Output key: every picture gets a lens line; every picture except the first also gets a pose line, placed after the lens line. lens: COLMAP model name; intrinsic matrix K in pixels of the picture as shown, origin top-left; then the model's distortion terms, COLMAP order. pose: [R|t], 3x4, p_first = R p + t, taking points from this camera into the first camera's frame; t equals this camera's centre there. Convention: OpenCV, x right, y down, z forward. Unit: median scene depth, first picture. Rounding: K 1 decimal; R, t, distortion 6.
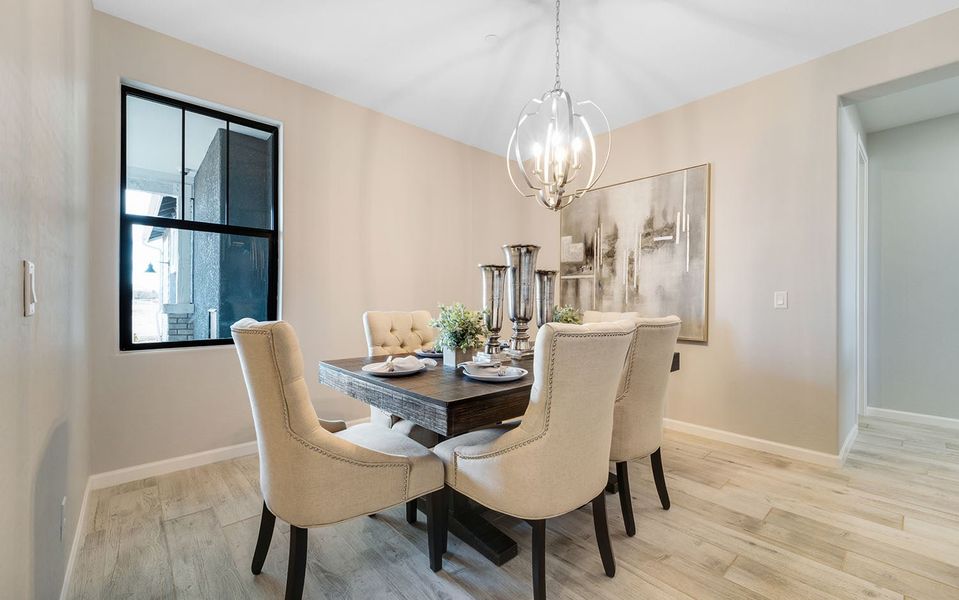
lens RADIAL K [[391.7, 0, 482.1], [0, 391.7, 303.0], [0, 0, 1]] dist [0.001515, -0.000416]
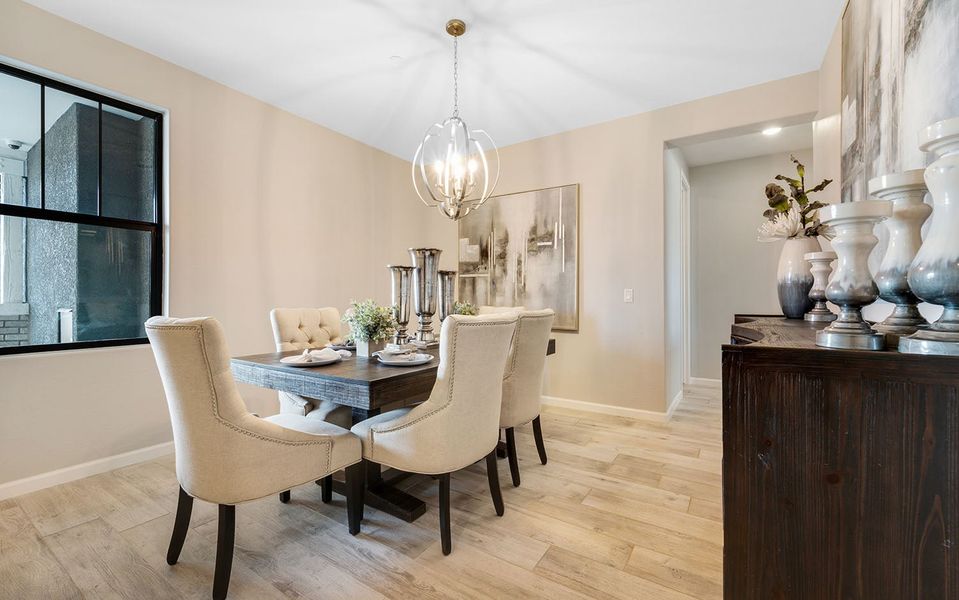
lens RADIAL K [[391.7, 0, 481.4], [0, 391.7, 299.9], [0, 0, 1]] dist [0.001515, -0.000416]
pose [[0.967360, -0.006955, 0.253309, -0.032603], [0.006753, 0.999976, 0.001665, 0.000476], [-0.253315, 0.000099, 0.967384, -0.143080]]
